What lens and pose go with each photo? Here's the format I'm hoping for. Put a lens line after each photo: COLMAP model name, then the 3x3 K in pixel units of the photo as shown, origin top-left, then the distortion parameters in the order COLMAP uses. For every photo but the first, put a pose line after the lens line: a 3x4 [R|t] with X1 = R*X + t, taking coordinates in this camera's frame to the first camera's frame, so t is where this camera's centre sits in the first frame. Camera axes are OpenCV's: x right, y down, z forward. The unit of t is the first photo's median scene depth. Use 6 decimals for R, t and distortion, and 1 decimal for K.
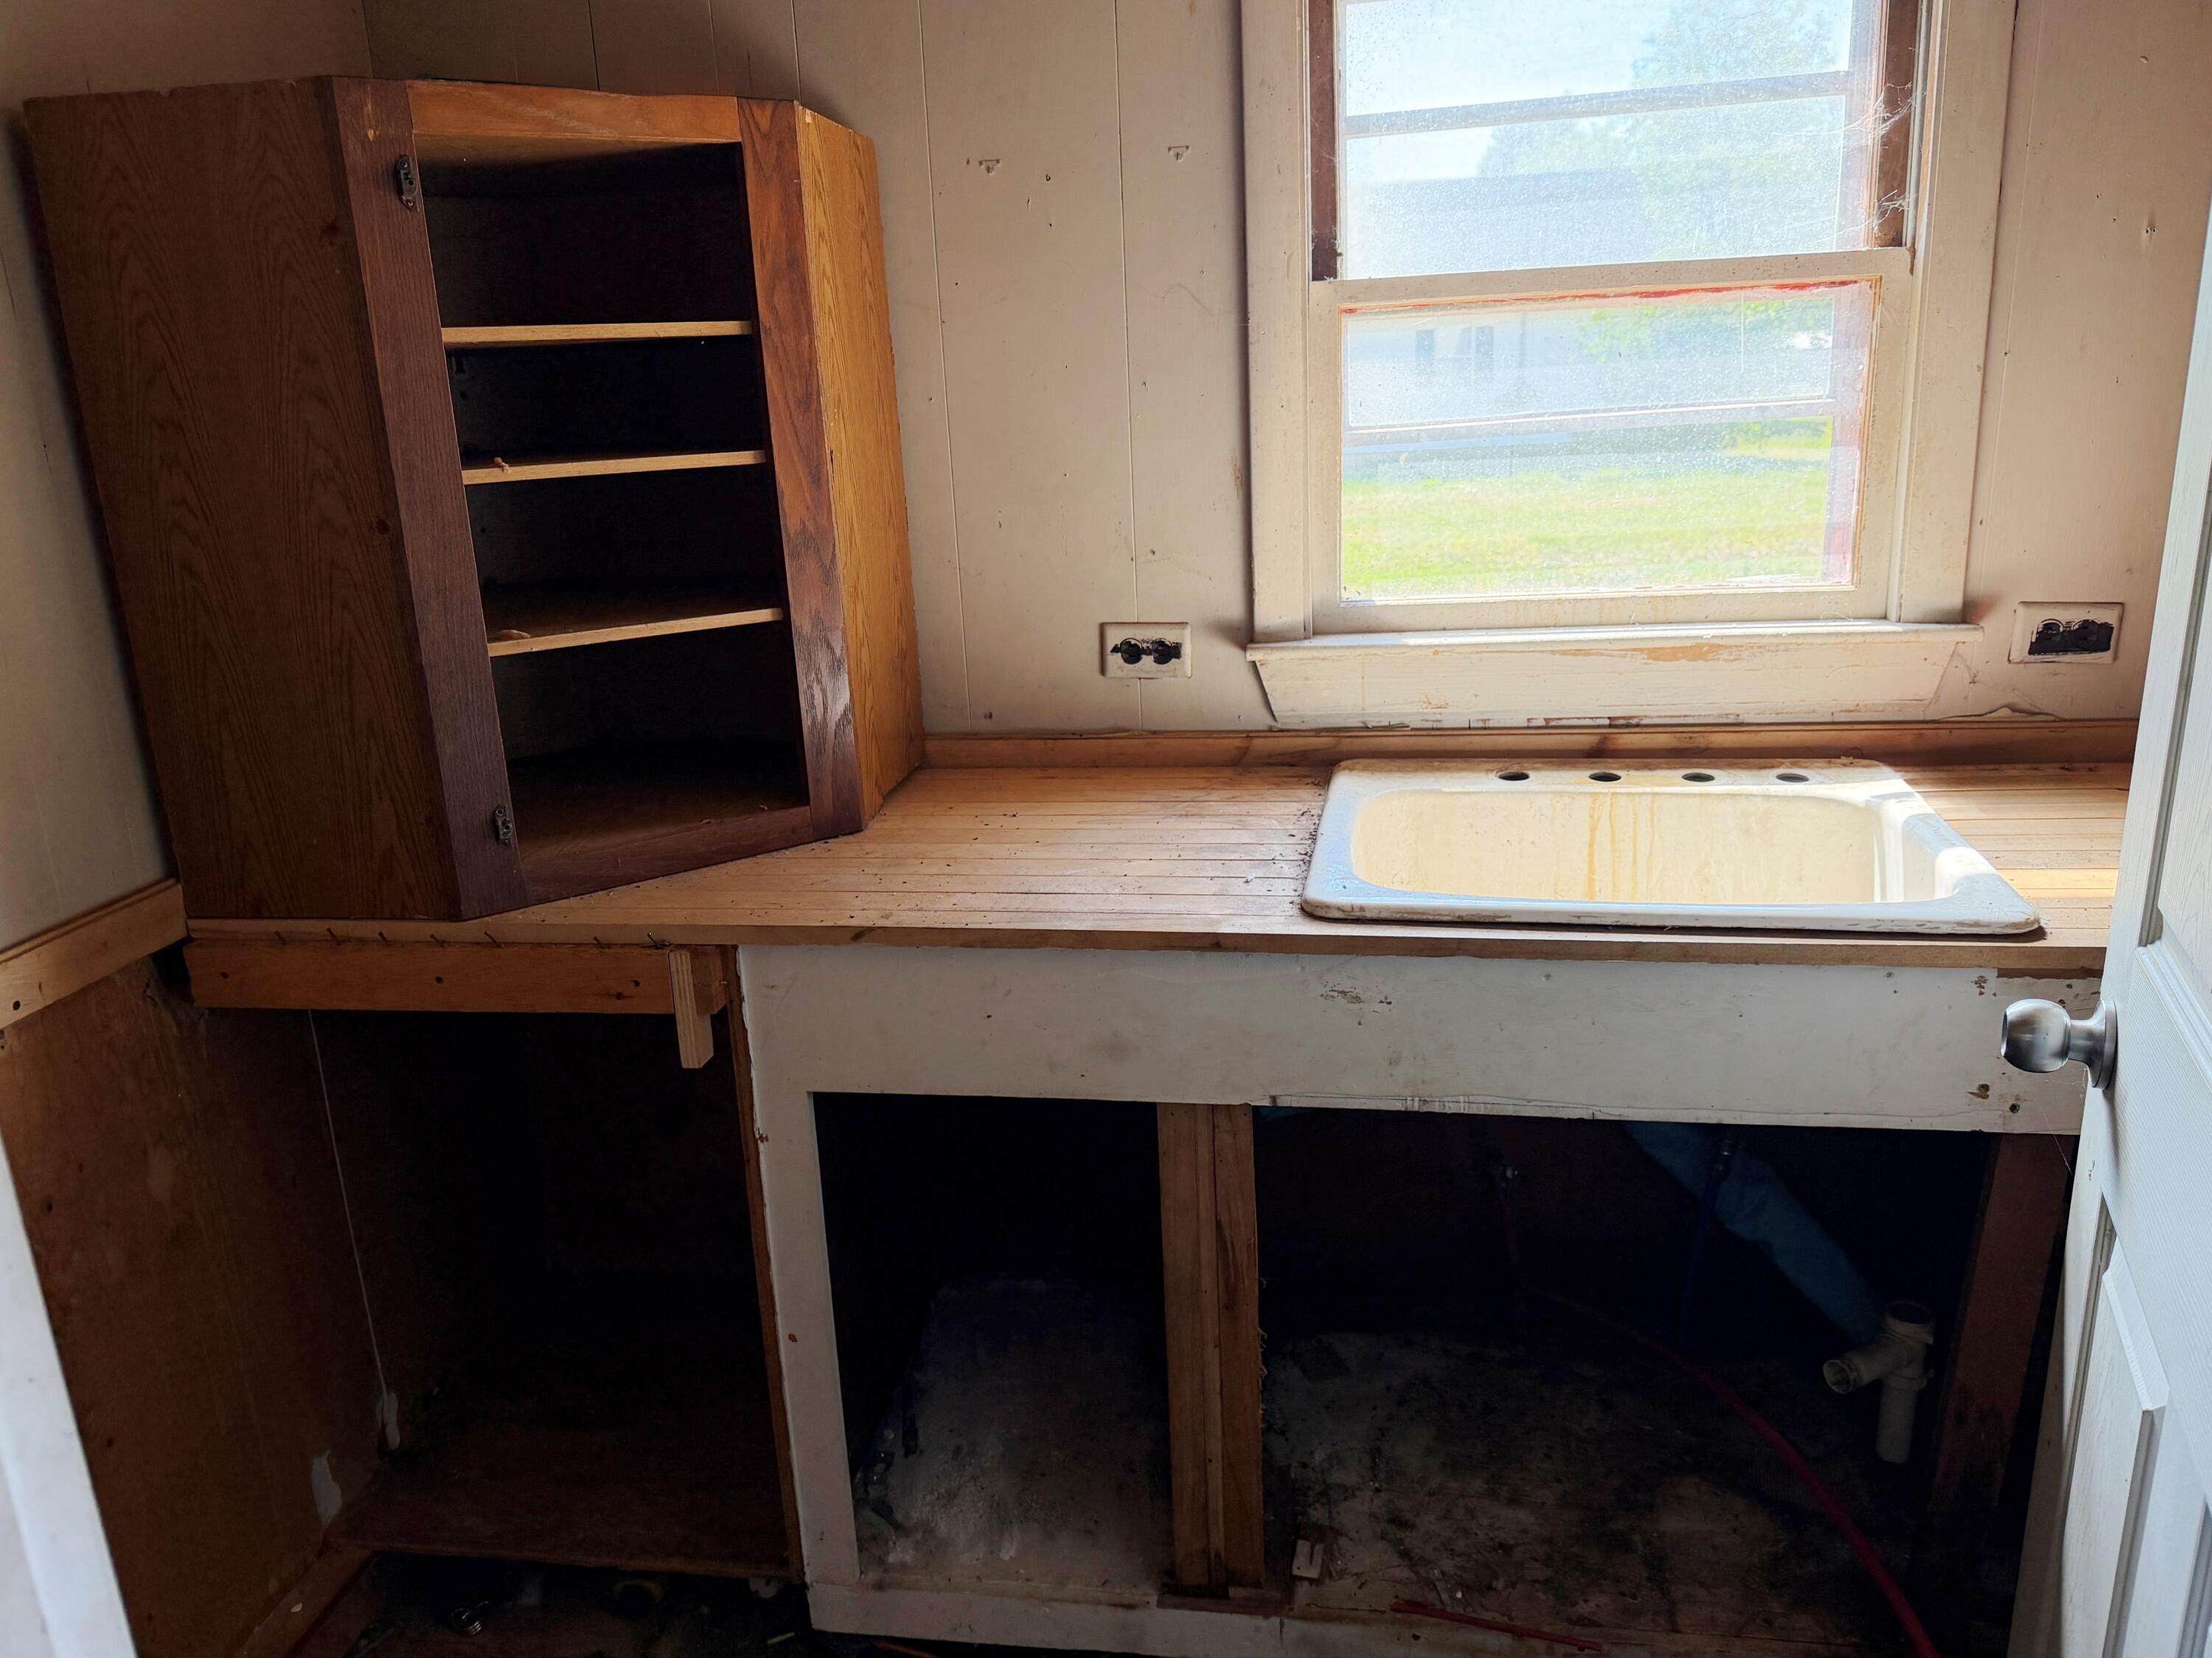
lens RADIAL K [[1616.1, 0, 1070.9], [0, 1616.1, 840.4], [0, 0, 1]] dist [0.089278, -0.150822]
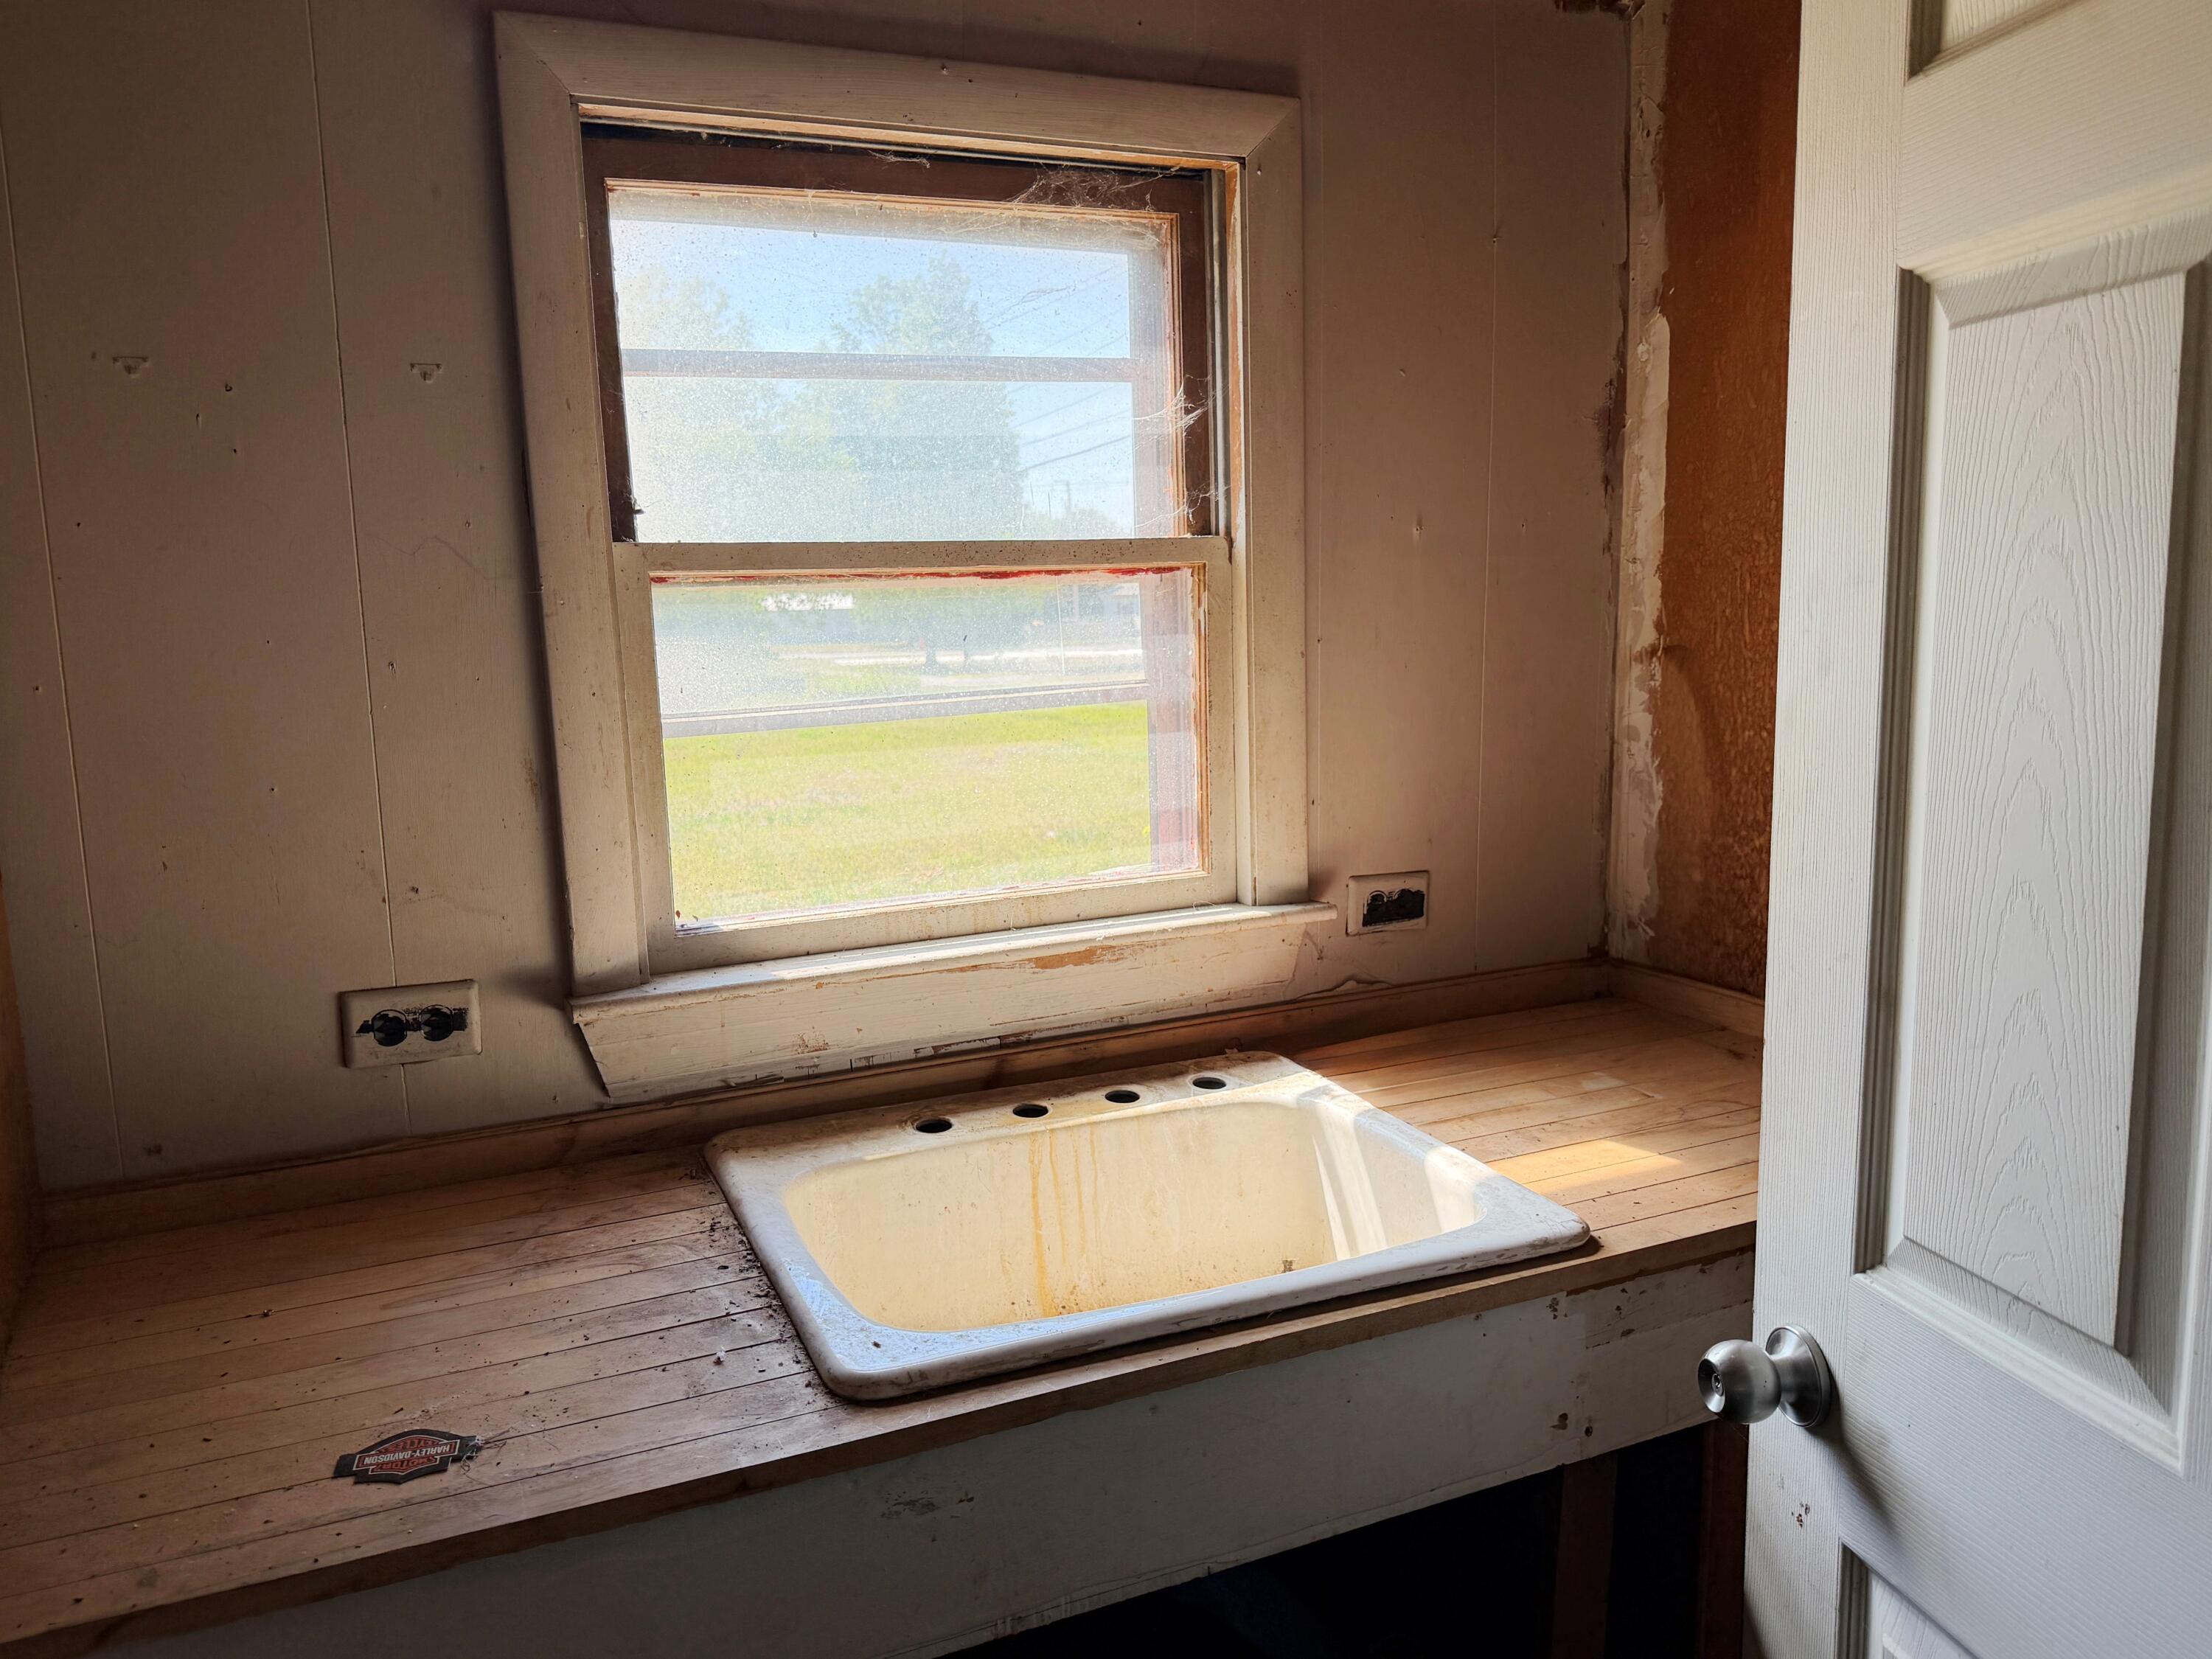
lens RADIAL K [[1616.2, 0, 1070.9], [0, 1616.2, 840.9], [0, 0, 1]] dist [0.089278, -0.150822]
pose [[0.817048, -0.065199, 0.572871, -0.137119], [0.148987, 0.983715, -0.100532, -0.090047], [-0.556988, 0.167490, 0.813457, 0.265149]]
